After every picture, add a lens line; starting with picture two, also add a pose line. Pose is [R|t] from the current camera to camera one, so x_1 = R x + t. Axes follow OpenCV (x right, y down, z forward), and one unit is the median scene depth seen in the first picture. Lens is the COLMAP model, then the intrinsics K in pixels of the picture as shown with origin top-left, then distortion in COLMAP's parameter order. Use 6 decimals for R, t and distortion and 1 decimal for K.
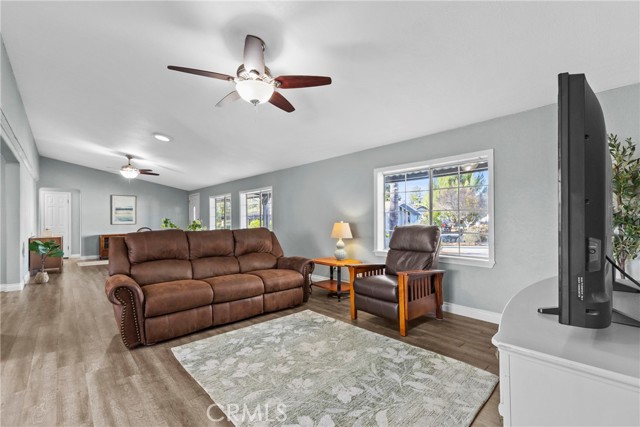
lens RADIAL K [[279.3, 0, 317.9], [0, 279.3, 220.1], [0, 0, 1]] dist [0.010357, 0.000578]
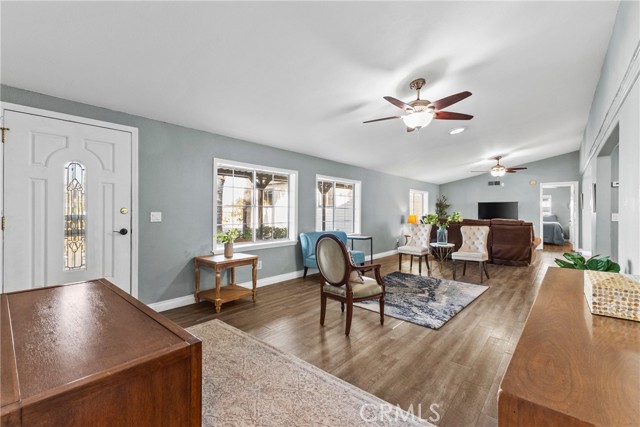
lens RADIAL K [[279.3, 0, 322.3], [0, 279.3, 211.3], [0, 0, 1]] dist [0.010357, 0.000578]
pose [[-0.121591, 0.006561, 0.992559, -1.213889], [0.000238, 0.999978, -0.006581, -0.000859], [-0.992580, -0.000564, -0.121590, 1.309206]]
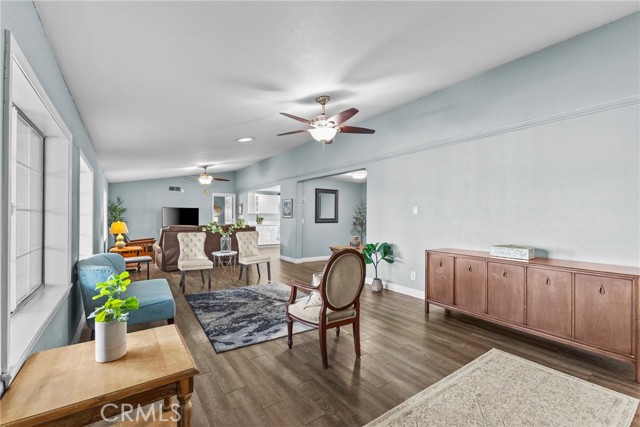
lens RADIAL K [[279.3, 0, 320.1], [0, 279.3, 216.6], [0, 0, 1]] dist [0.010357, 0.000578]
pose [[-0.992658, 0.003148, 0.120917, -0.778504], [0.003217, 0.999995, 0.000370, -0.010746], [-0.120915, 0.000757, -0.992663, 1.619380]]
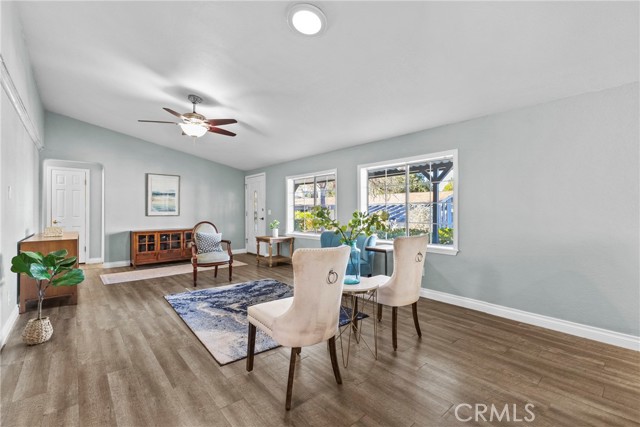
lens RADIAL K [[279.3, 0, 318.1], [0, 279.3, 212.7], [0, 0, 1]] dist [0.010357, 0.000578]
pose [[0.999728, 0.008745, -0.021605, -0.434988], [-0.008663, 0.999955, 0.003888, 0.001595], [0.021638, -0.003700, 0.999759, 0.466948]]
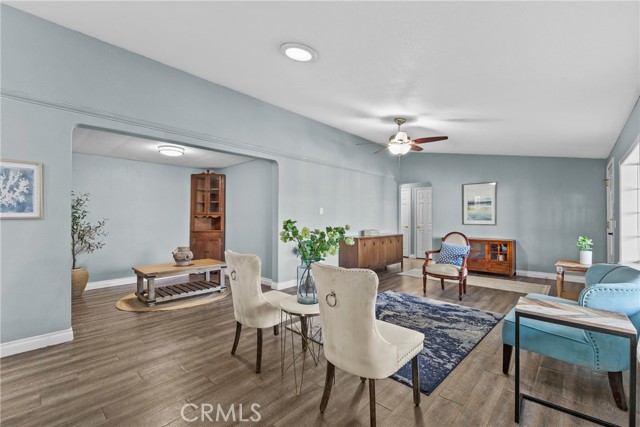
lens RADIAL K [[279.3, 0, 320.3], [0, 279.3, 218.3], [0, 0, 1]] dist [0.010357, 0.000578]
pose [[0.092345, 0.011832, -0.995657, -0.059710], [-0.003465, 0.999927, 0.011562, -0.011151], [0.995721, 0.002382, 0.092379, 0.815620]]
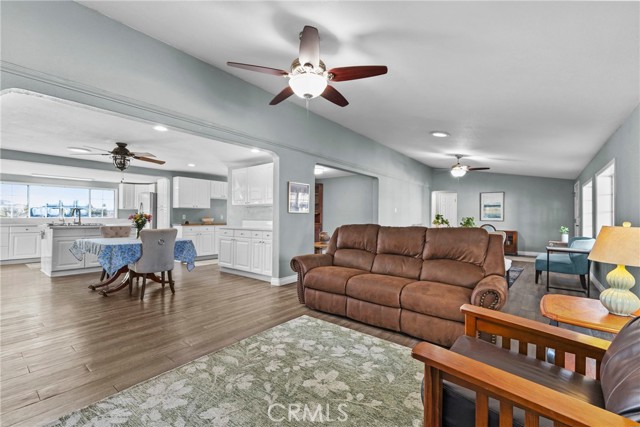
lens RADIAL K [[279.3, 0, 321.5], [0, 279.3, 213.1], [0, 0, 1]] dist [0.010357, 0.000578]
pose [[0.165417, -0.001164, -0.986223, 0.298584], [-0.014296, 0.999891, -0.003578, -0.000851], [0.986120, 0.014690, 0.165383, 0.343872]]
